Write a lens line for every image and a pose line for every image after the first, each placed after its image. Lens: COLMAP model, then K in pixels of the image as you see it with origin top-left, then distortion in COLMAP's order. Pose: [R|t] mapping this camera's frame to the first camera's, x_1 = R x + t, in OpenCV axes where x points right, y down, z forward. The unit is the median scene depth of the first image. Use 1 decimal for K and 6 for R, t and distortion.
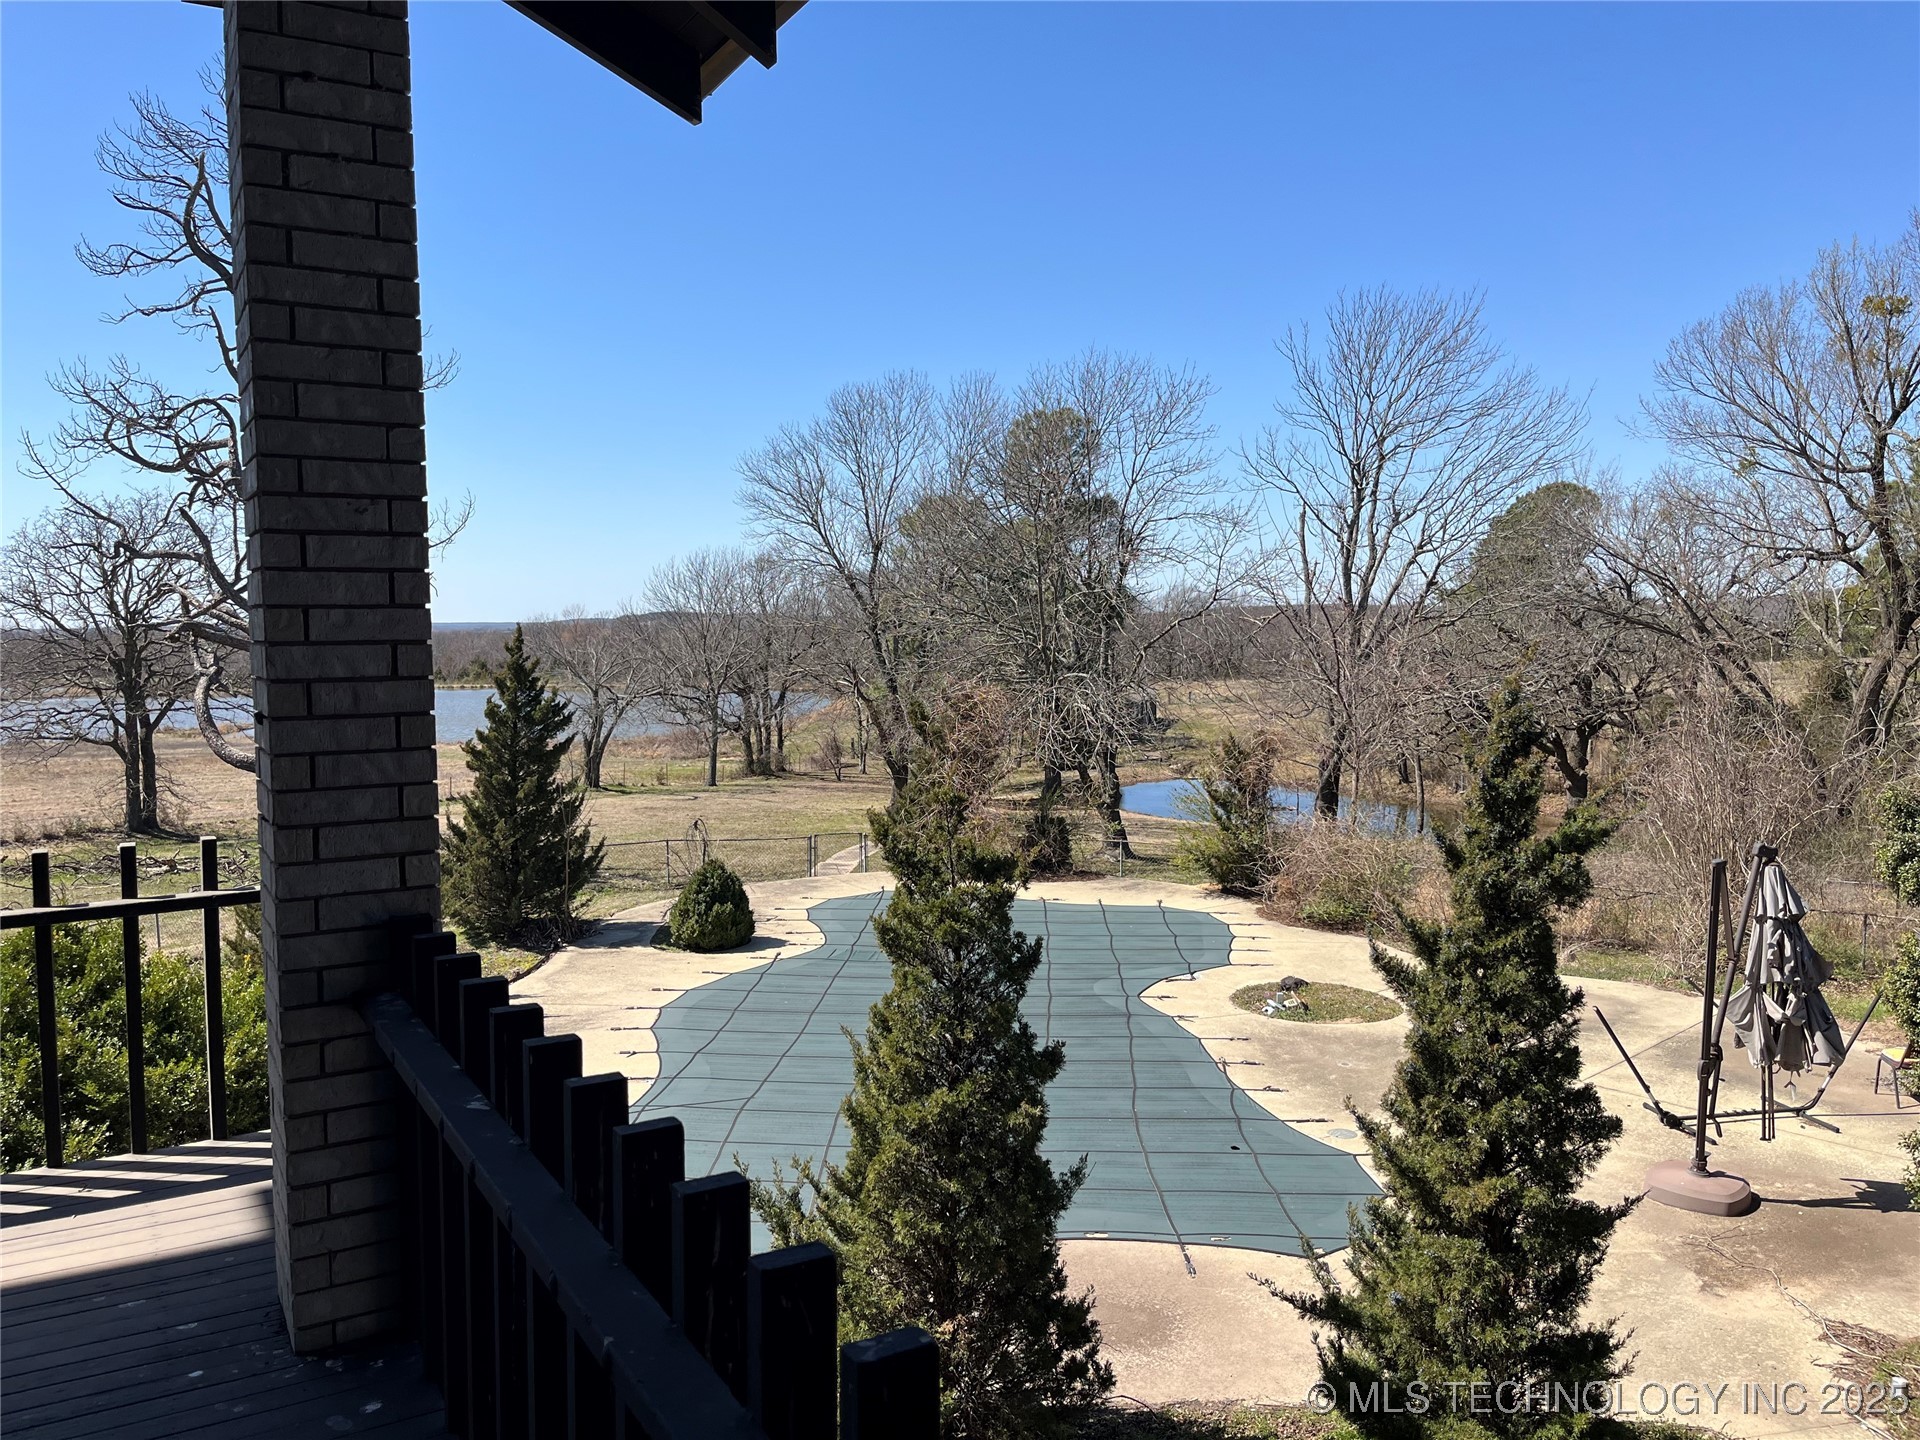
lens RADIAL K [[1454.6, 0, 956.6], [0, 1454.6, 728.9], [0, 0, 1]] dist [0.012687, -0.010603]
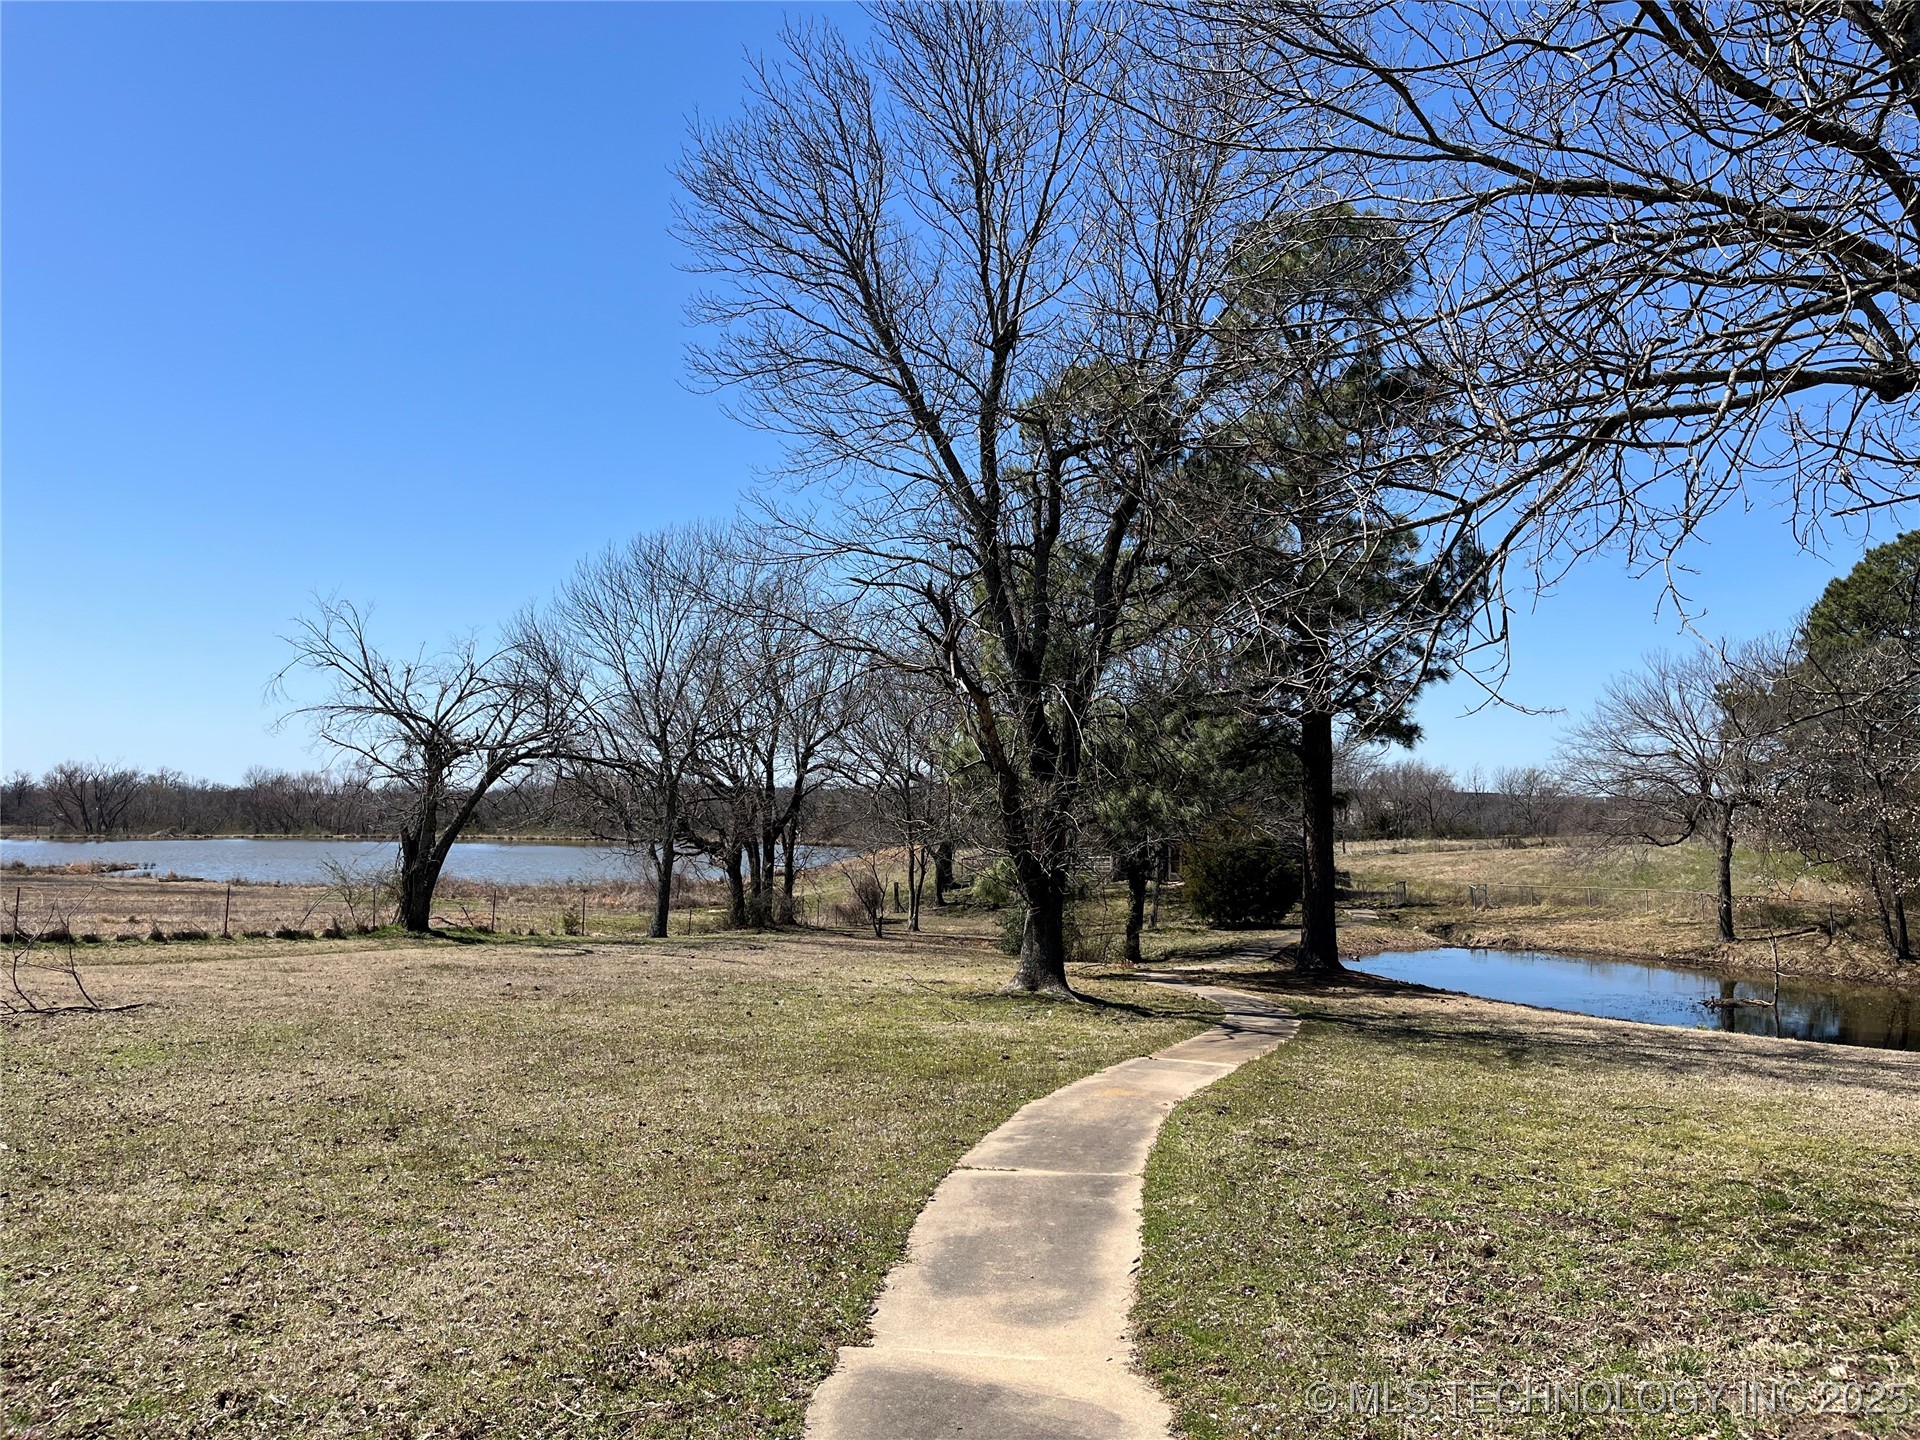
lens RADIAL K [[1444.4, 0, 967.9], [0, 1444.4, 710.5], [0, 0, 1]] dist [0.055737, -0.093334]
pose [[0.999693, 0.019659, -0.015098, -0.084835], [-0.021532, 0.990474, -0.136002, 0.053703], [0.012281, 0.136286, 0.990593, 0.897379]]
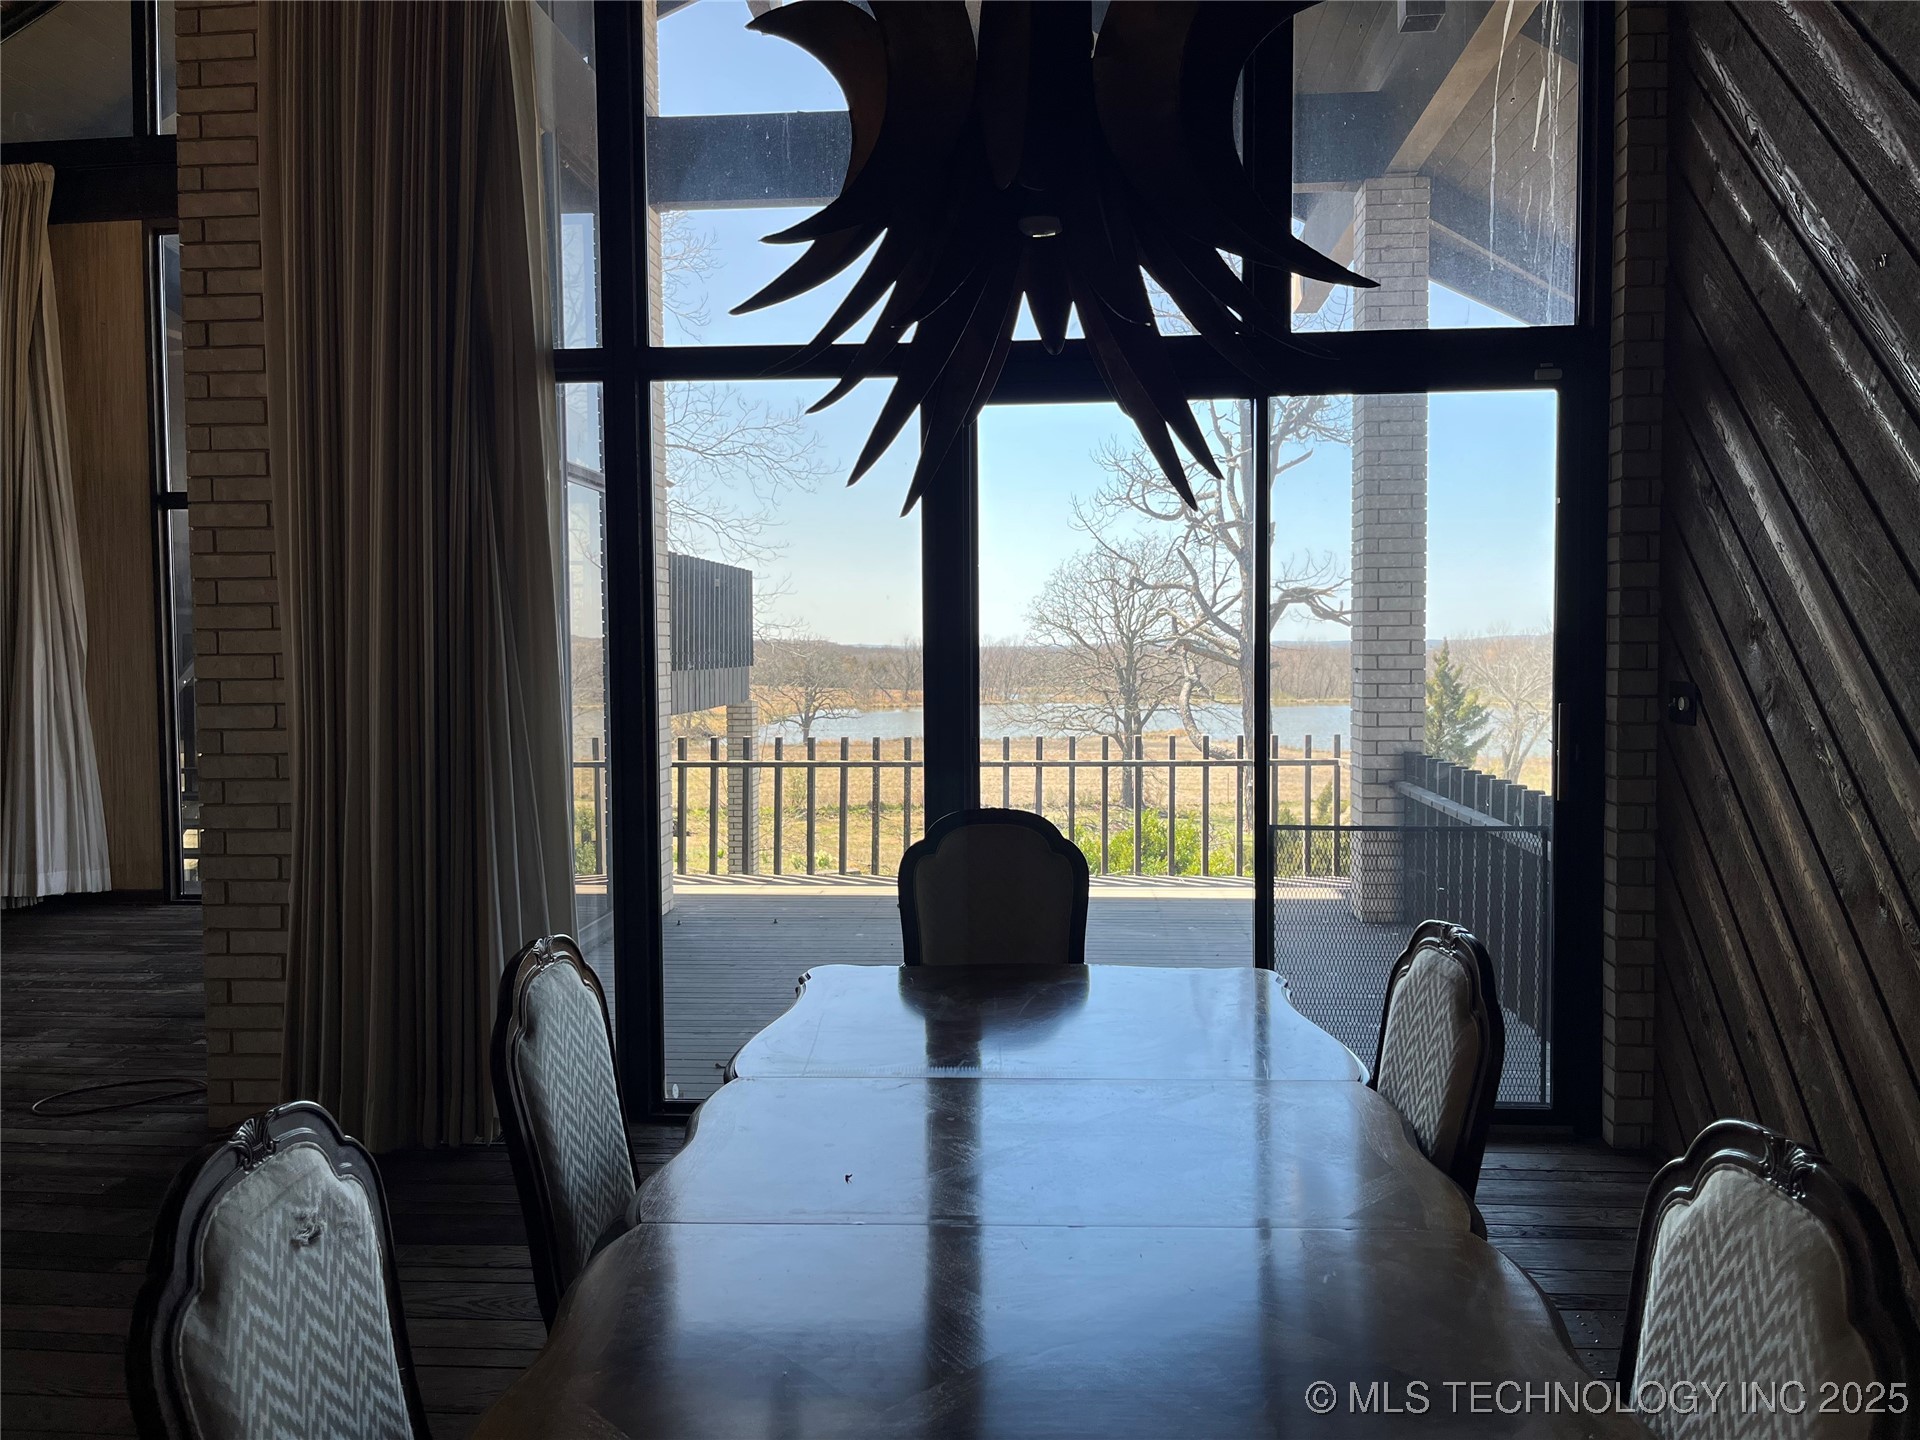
lens RADIAL K [[1444.4, 0, 967.9], [0, 1444.4, 710.5], [0, 0, 1]] dist [0.055737, -0.093334]
pose [[0.821958, 0.027963, -0.568861, 0.031584], [-0.041846, 0.999060, -0.011354, 0.009419], [0.568009, 0.033137, 0.822355, -0.114316]]
